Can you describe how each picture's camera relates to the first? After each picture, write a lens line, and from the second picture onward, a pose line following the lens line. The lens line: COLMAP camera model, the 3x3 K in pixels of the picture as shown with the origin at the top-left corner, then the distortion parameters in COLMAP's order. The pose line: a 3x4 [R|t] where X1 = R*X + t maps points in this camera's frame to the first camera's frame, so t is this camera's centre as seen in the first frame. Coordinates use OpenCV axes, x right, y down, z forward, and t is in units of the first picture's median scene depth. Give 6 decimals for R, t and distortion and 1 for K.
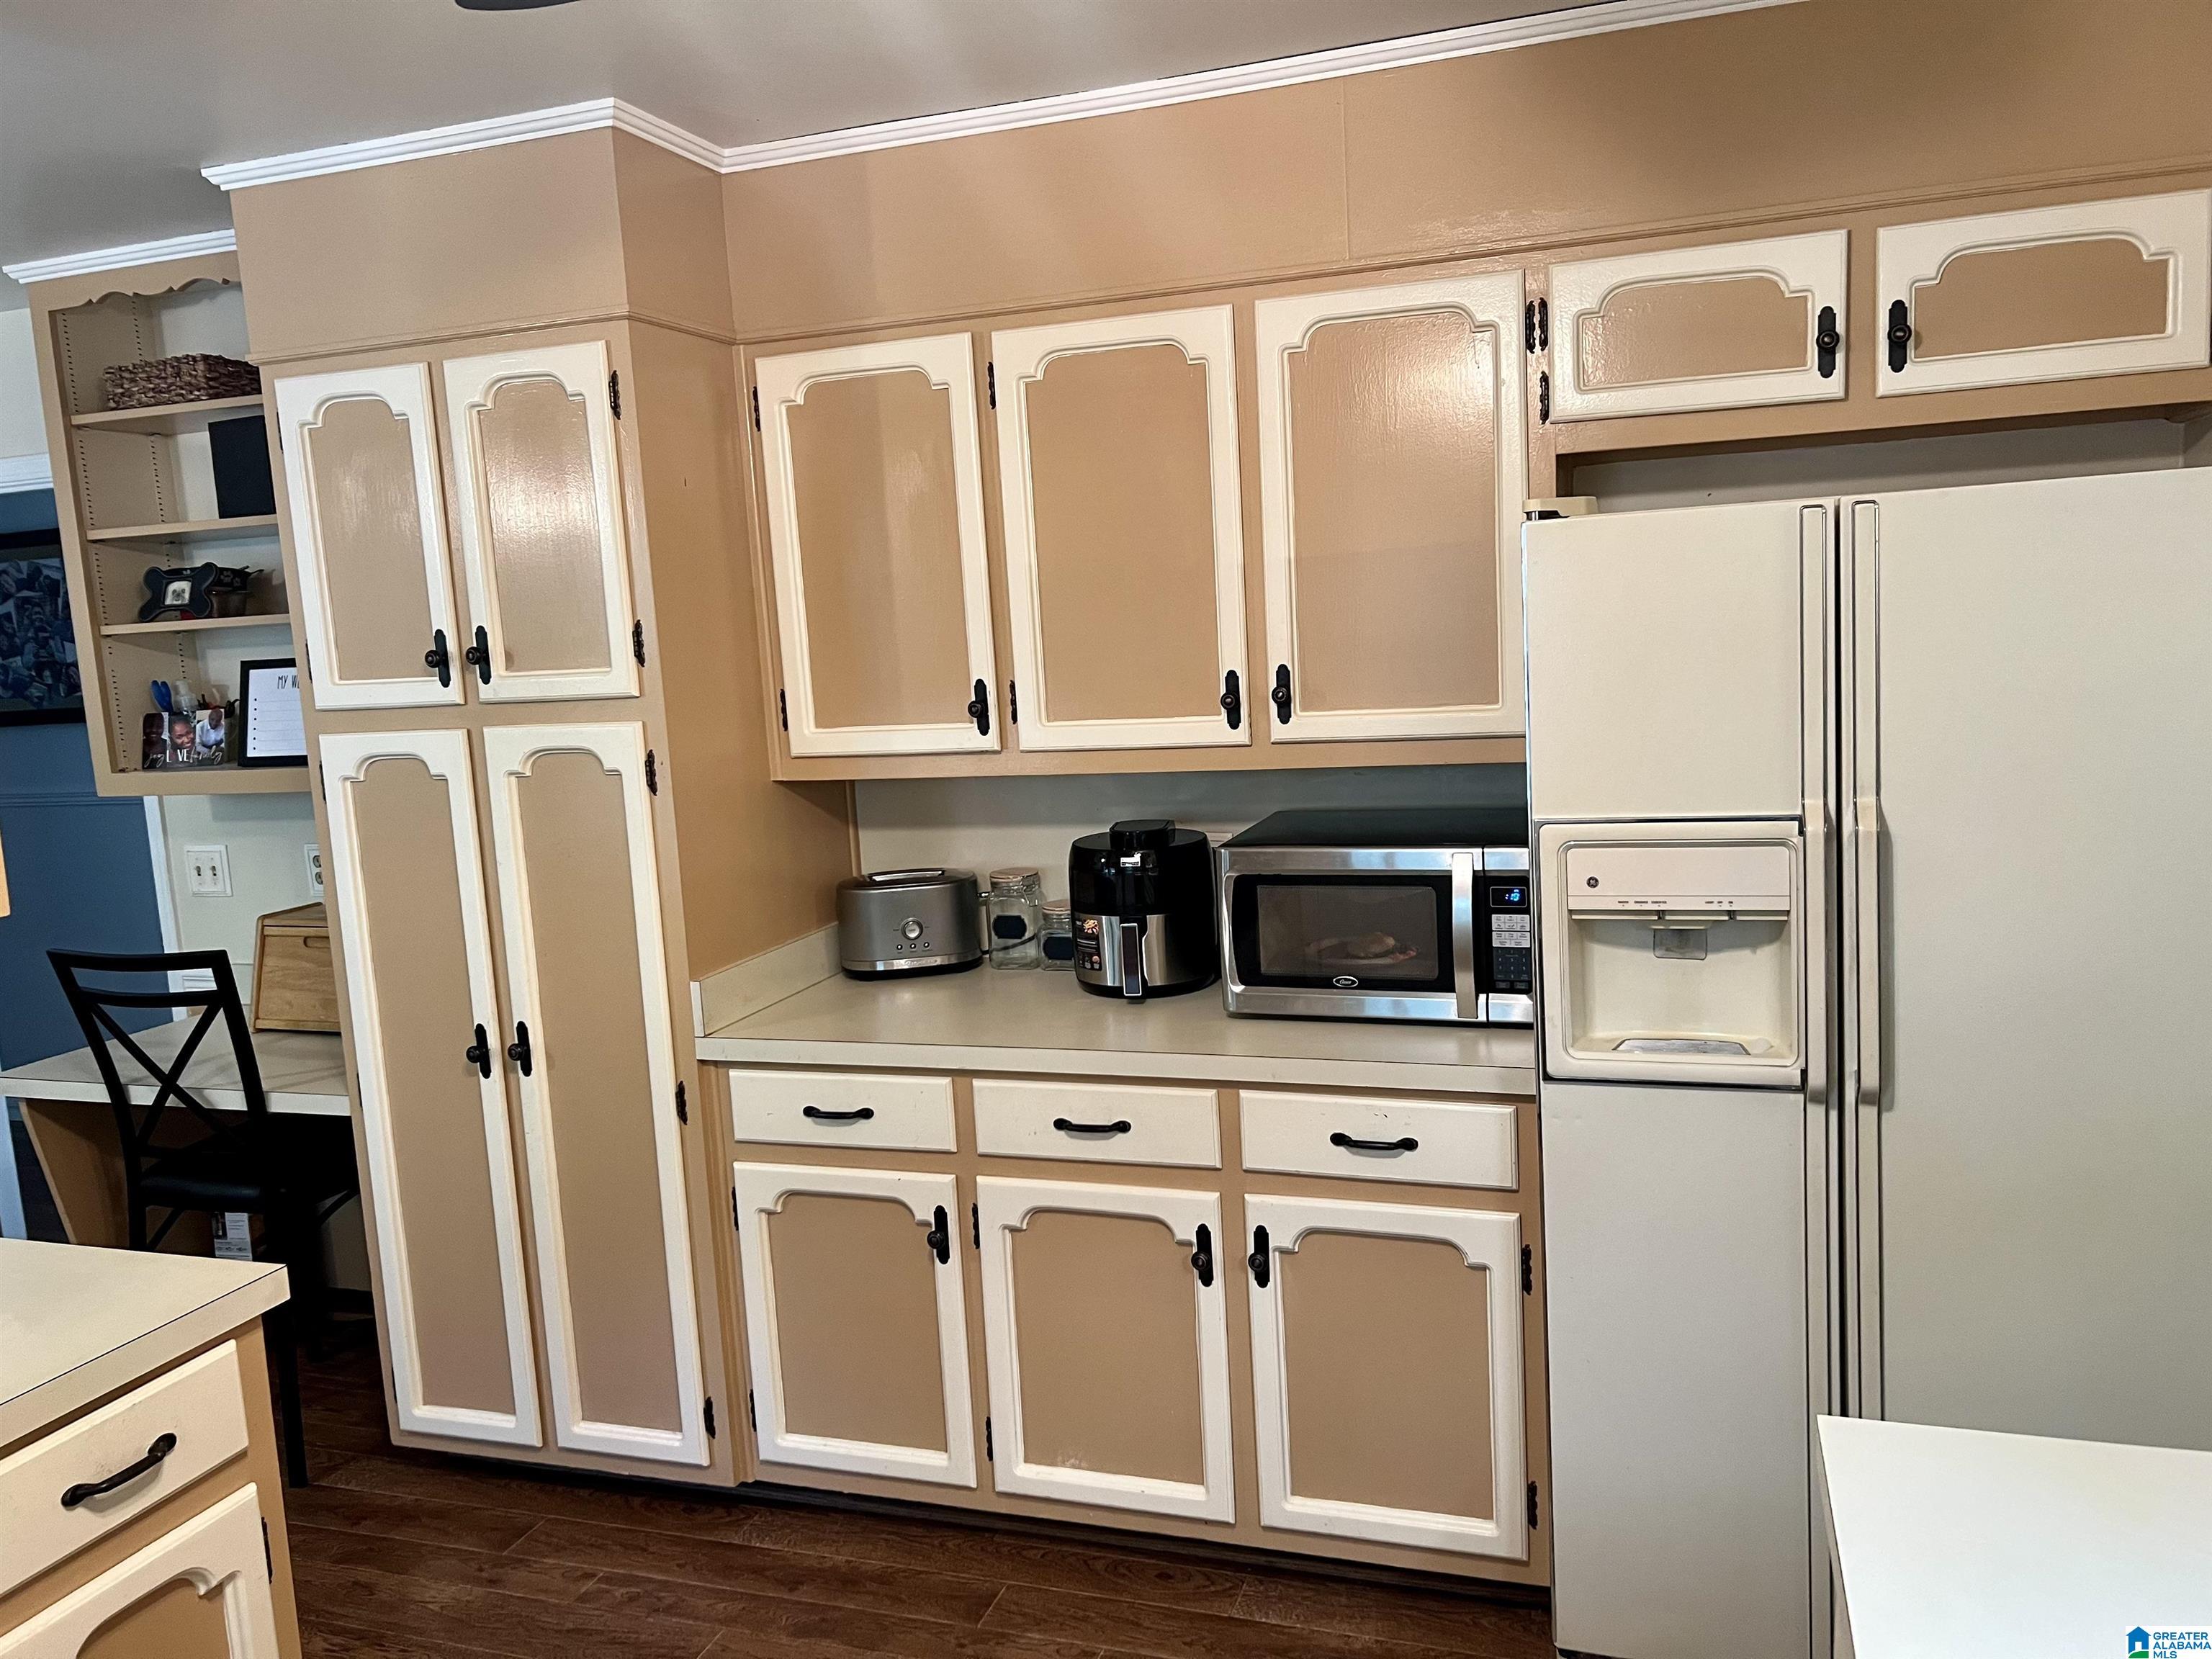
lens RADIAL K [[1673.4, 0, 1101.7], [0, 1673.4, 890.0], [0, 0, 1]] dist [-0.001423, -0.000470]
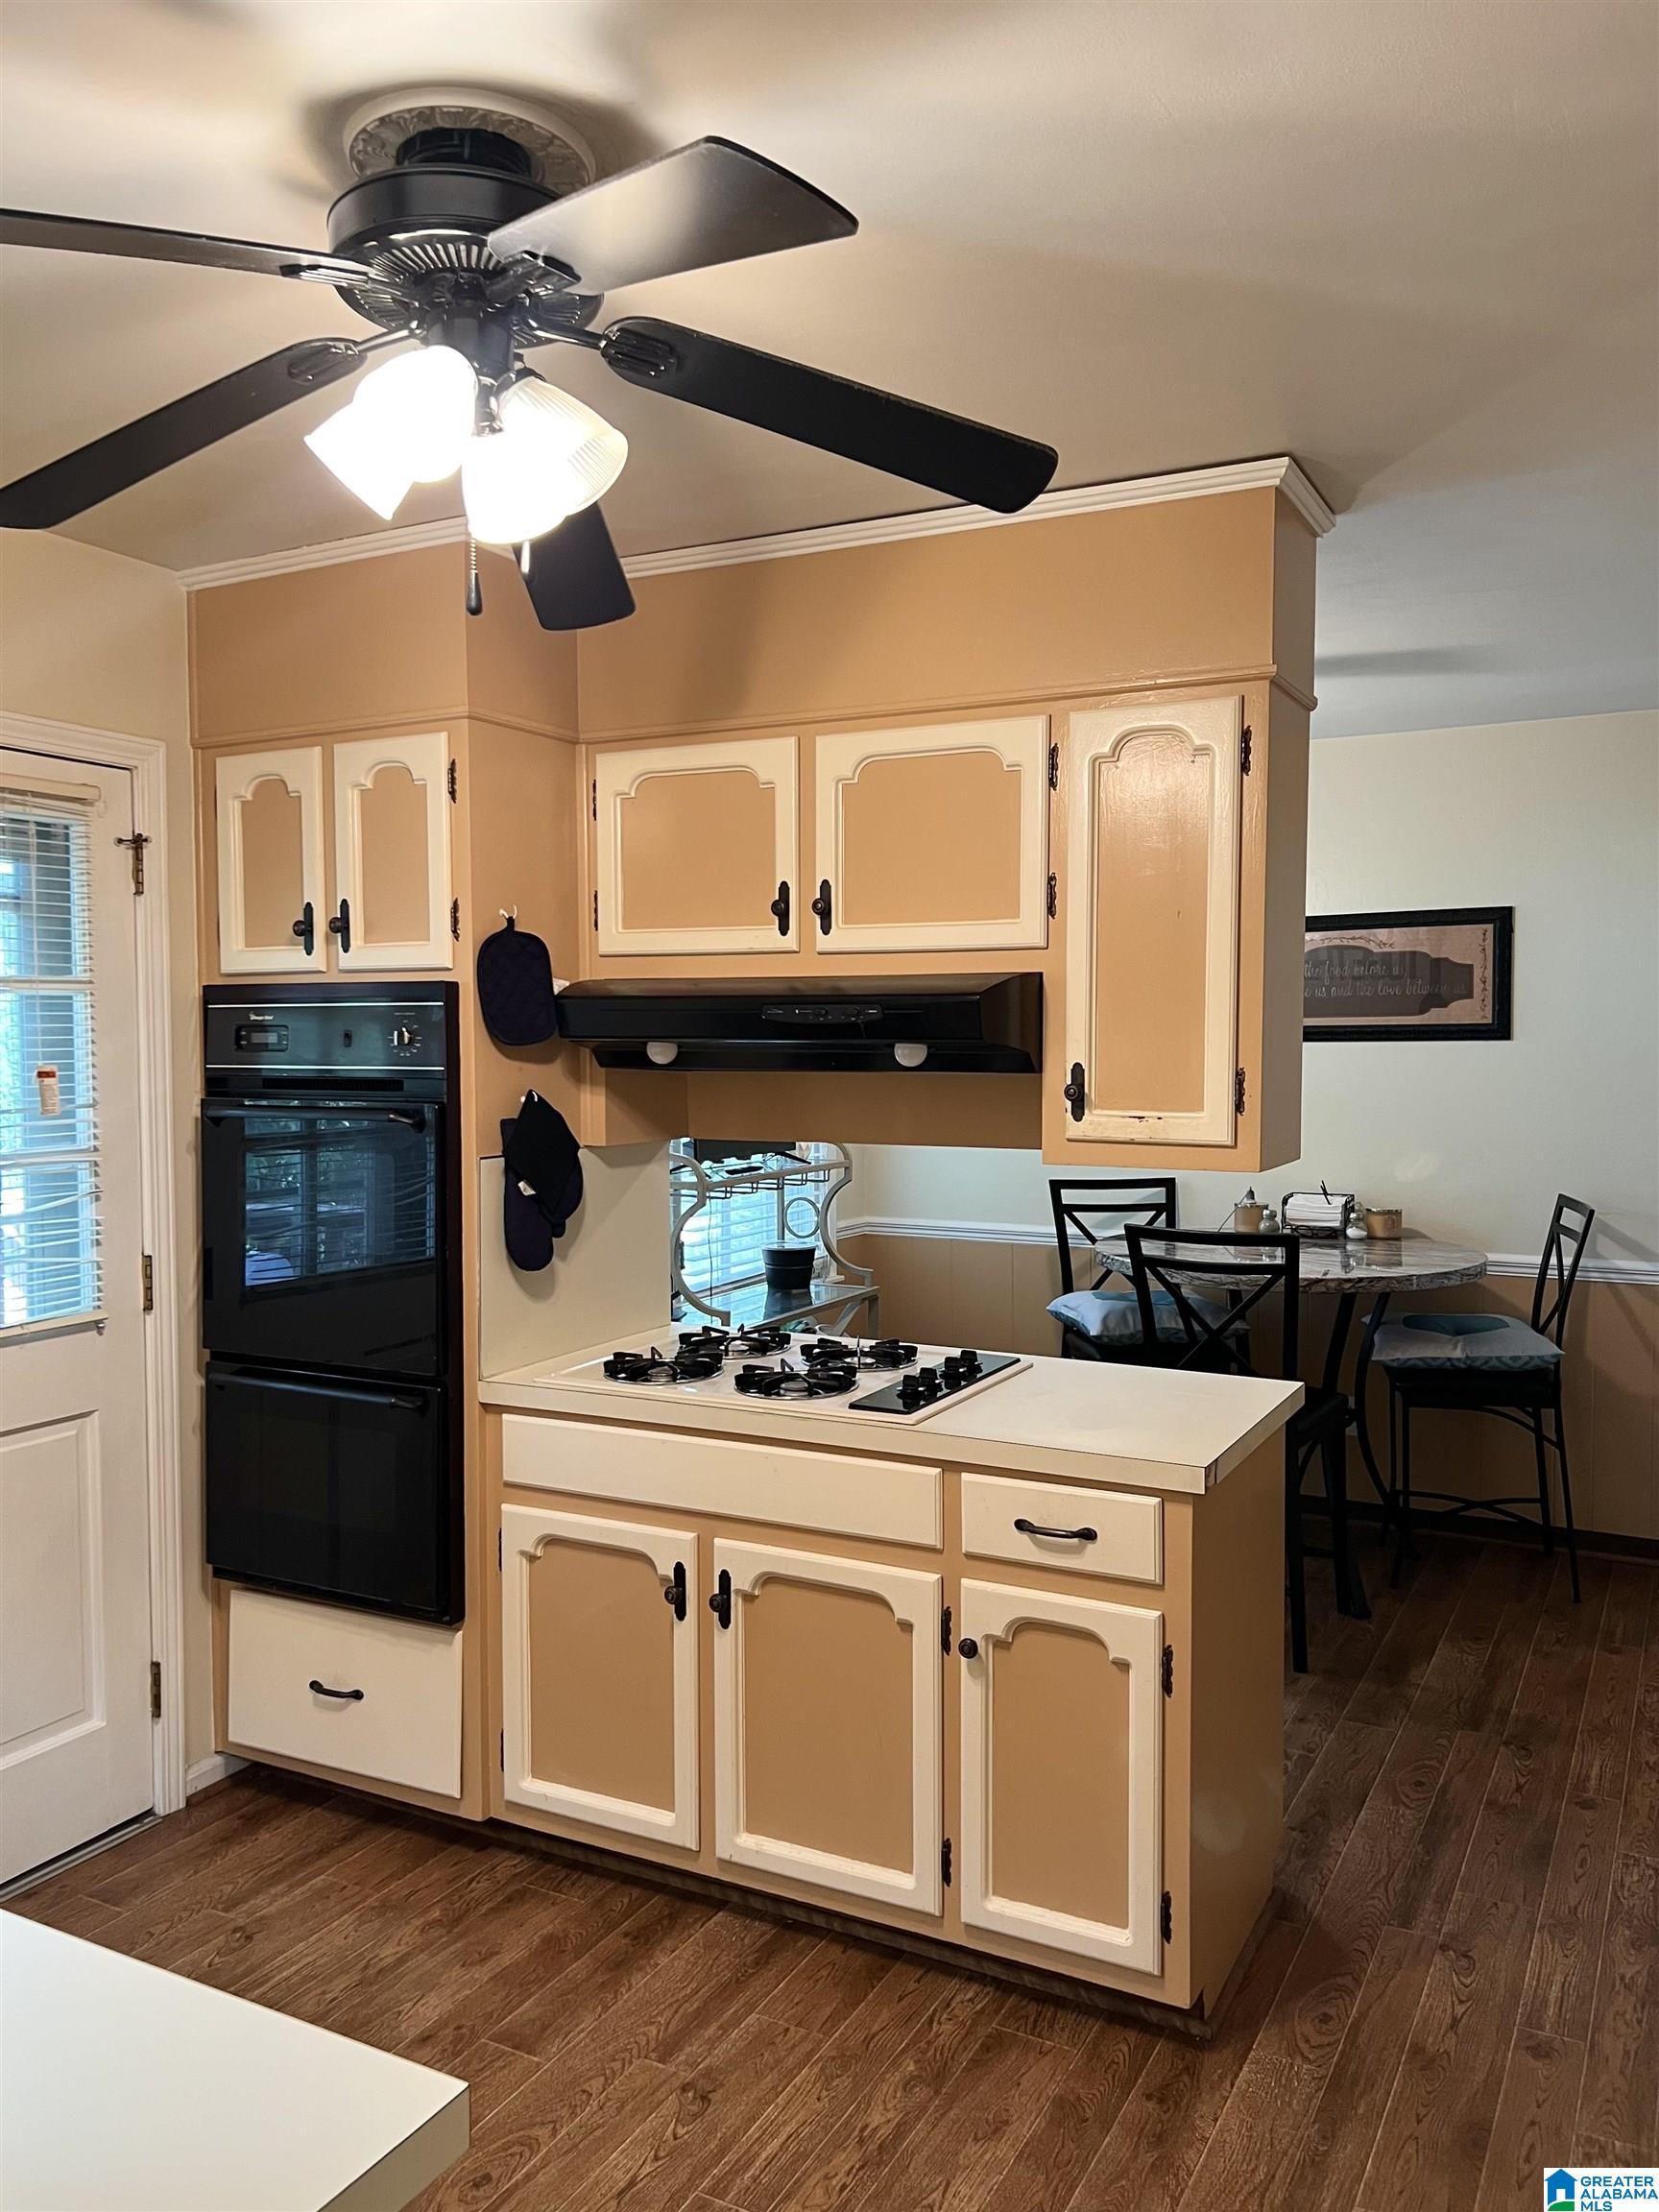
lens RADIAL K [[1691.5, 0, 829.5], [0, 1691.5, 1106.0], [0, 0, 1]] dist [0.001317, -0.001571]
pose [[0.987635, 0.059067, -0.145220, 0.139074], [-0.073141, 0.992923, -0.093566, 0.000873], [0.138666, 0.103030, 0.984965, -0.045132]]
